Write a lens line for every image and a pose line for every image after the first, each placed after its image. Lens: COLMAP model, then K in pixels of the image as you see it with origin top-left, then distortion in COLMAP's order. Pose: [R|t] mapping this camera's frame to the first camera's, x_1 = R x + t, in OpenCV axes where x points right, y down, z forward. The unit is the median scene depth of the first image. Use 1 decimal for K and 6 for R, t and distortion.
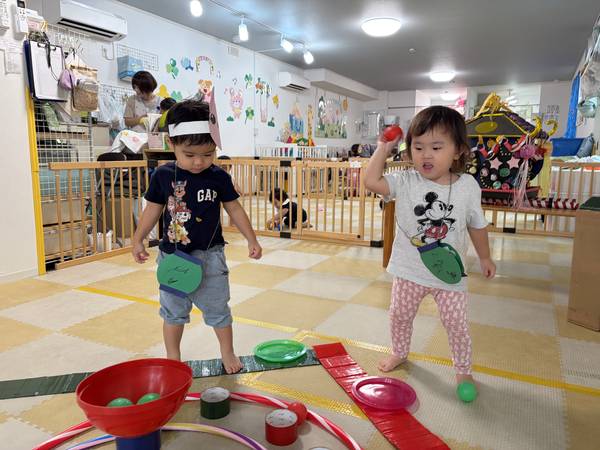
lens RADIAL K [[465.0, 0, 304.2], [0, 465.0, 224.4], [0, 0, 1]] dist [0.045768, -0.019577]
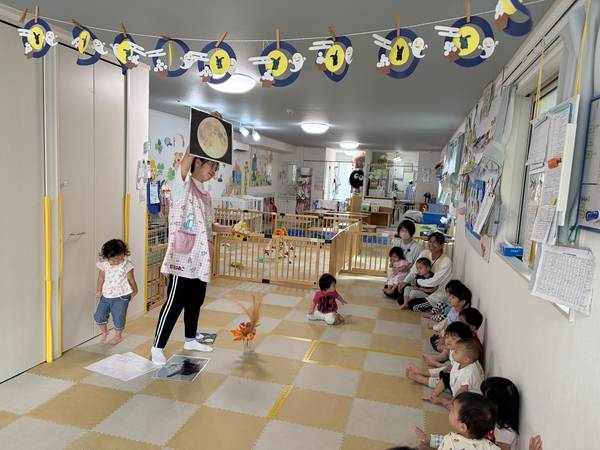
lens RADIAL K [[465.0, 0, 296.3], [0, 465.0, 226.9], [0, 0, 1]] dist [0.045768, -0.019577]
pose [[0.977213, 0.018490, 0.211456, -0.169175], [-0.013277, 0.999573, -0.026044, -0.074735], [-0.211847, 0.022643, 0.977040, -0.341126]]
